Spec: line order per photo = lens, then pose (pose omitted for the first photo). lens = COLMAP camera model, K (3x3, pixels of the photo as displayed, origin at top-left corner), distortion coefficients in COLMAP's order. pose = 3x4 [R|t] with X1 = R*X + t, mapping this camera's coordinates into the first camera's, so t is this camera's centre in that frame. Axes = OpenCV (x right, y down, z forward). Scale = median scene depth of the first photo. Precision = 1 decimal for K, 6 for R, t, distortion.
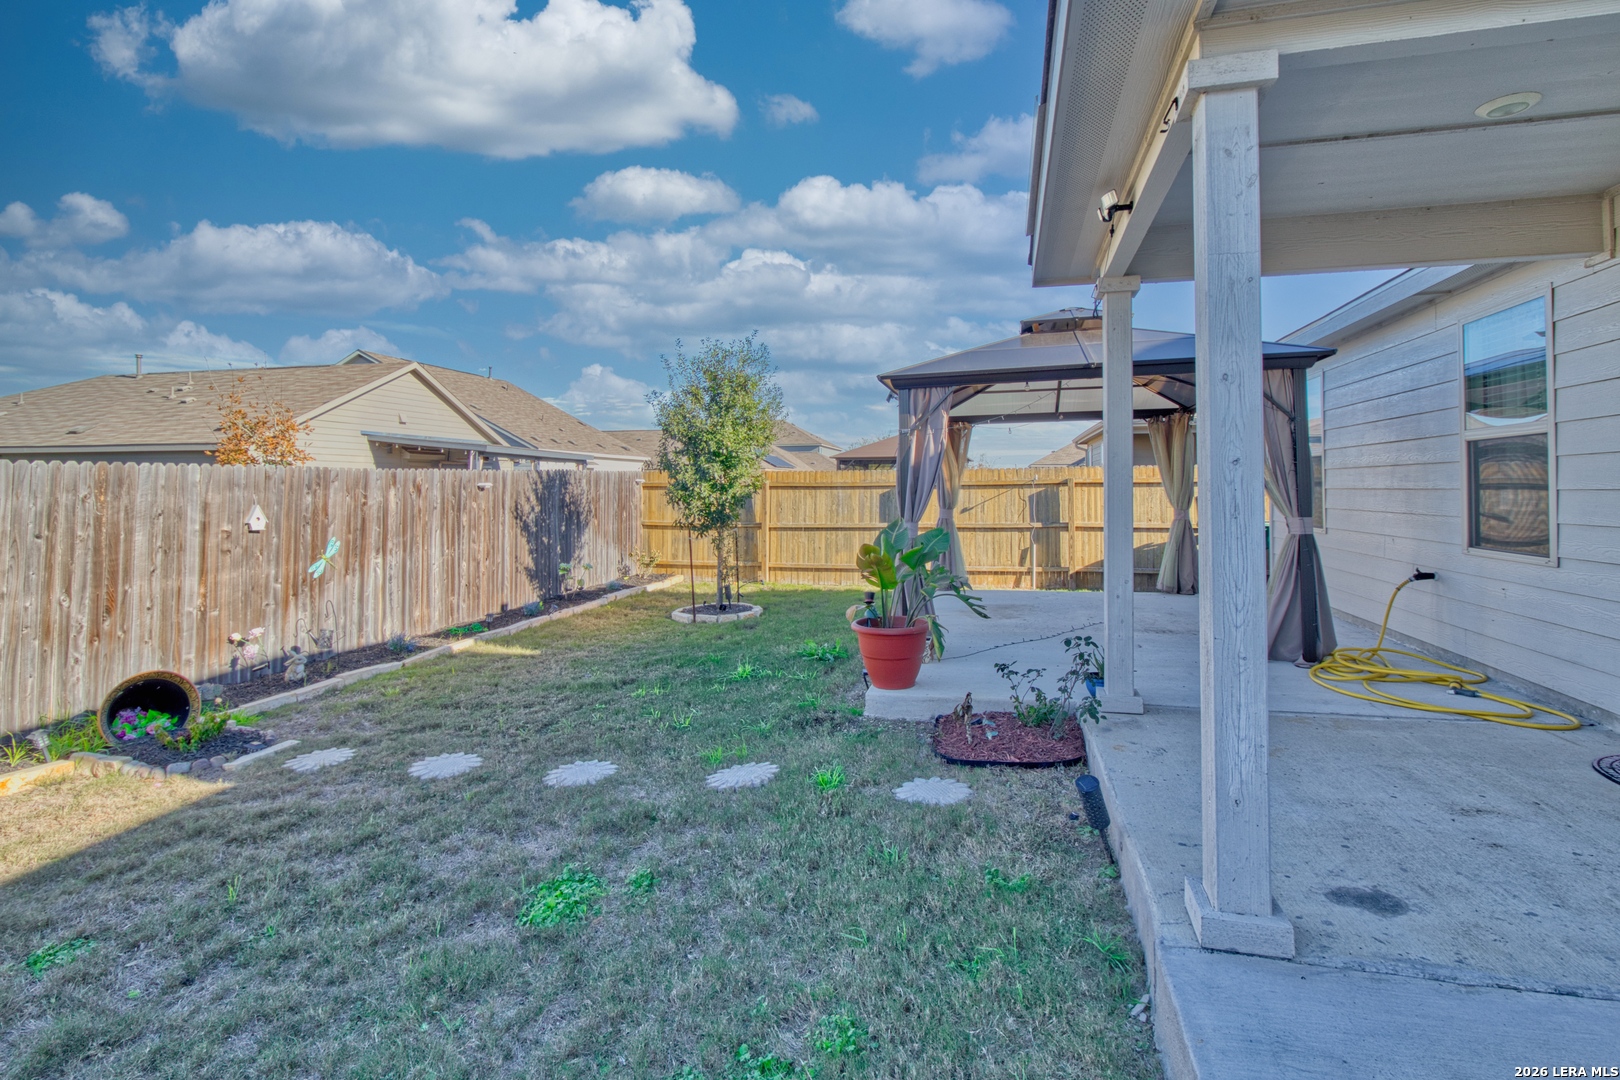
lens RADIAL K [[794.6, 0, 811.4], [0, 794.6, 518.0], [0, 0, 1]] dist [-0.001113, -0.001185]
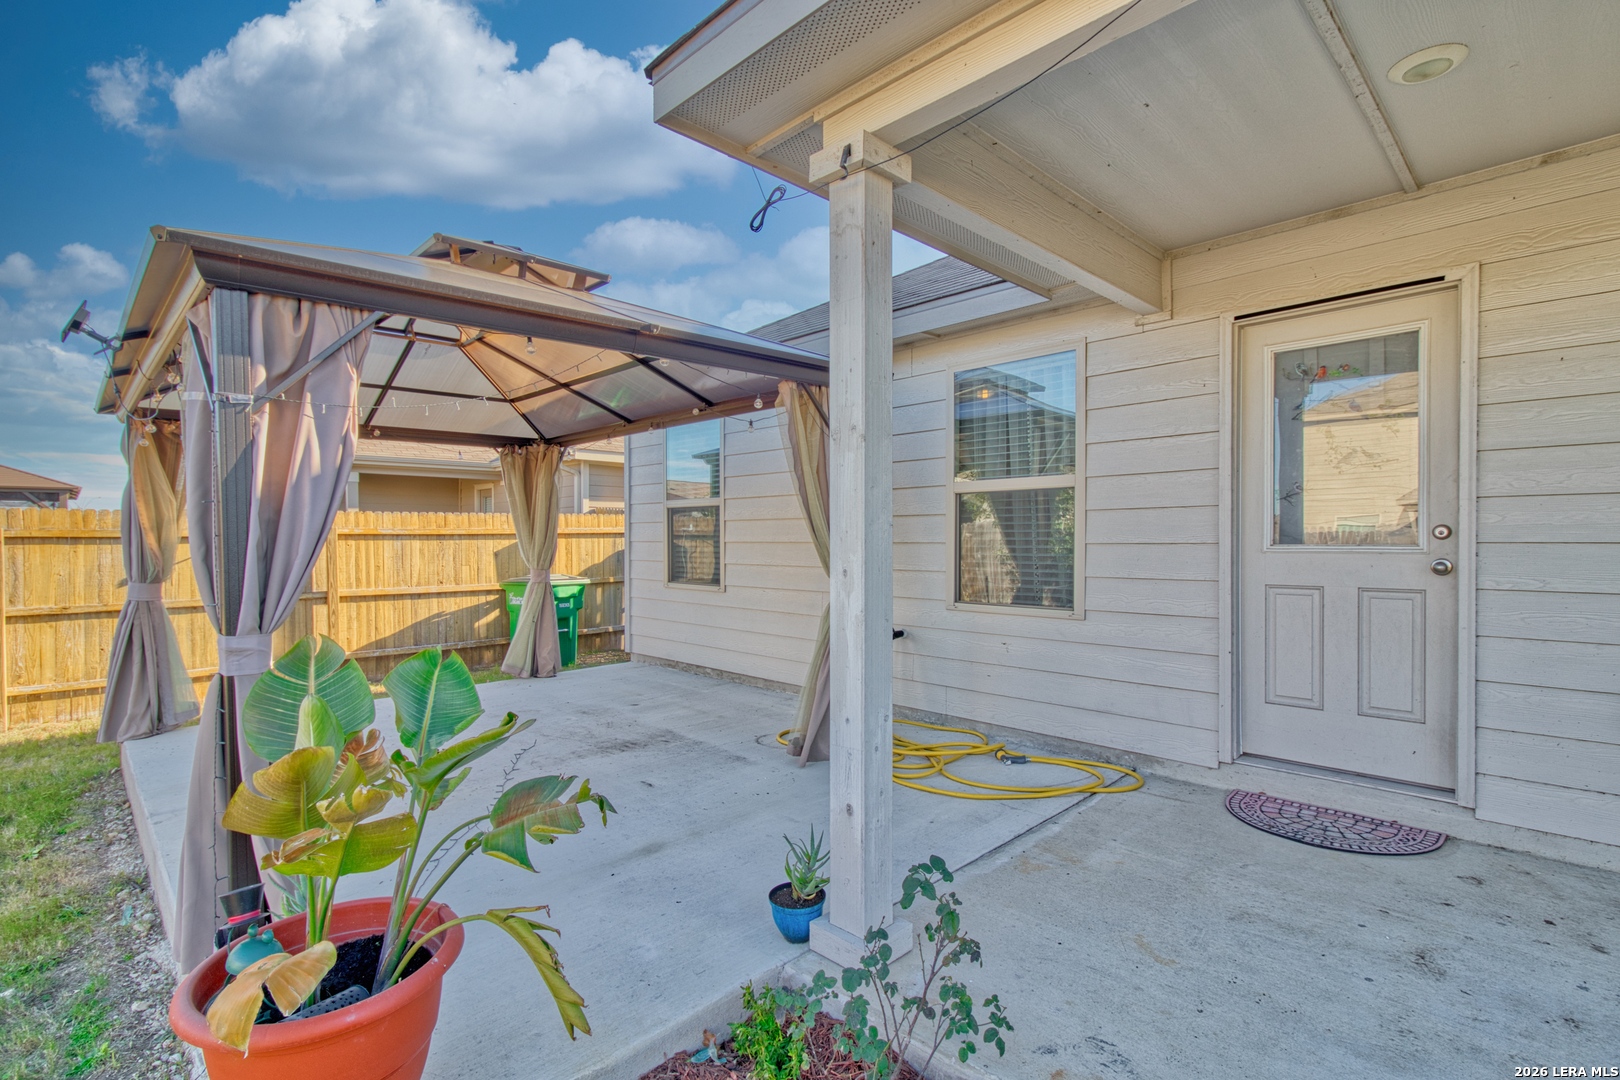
lens RADIAL K [[767.9, 0, 816.6], [0, 767.9, 557.0], [0, 0, 1]] dist [-0.001008, -0.000502]
pose [[0.520799, -0.020766, 0.853427, -0.055941], [0.034033, 0.999414, 0.003550, -0.025092], [-0.853001, 0.027196, 0.521201, 0.573565]]
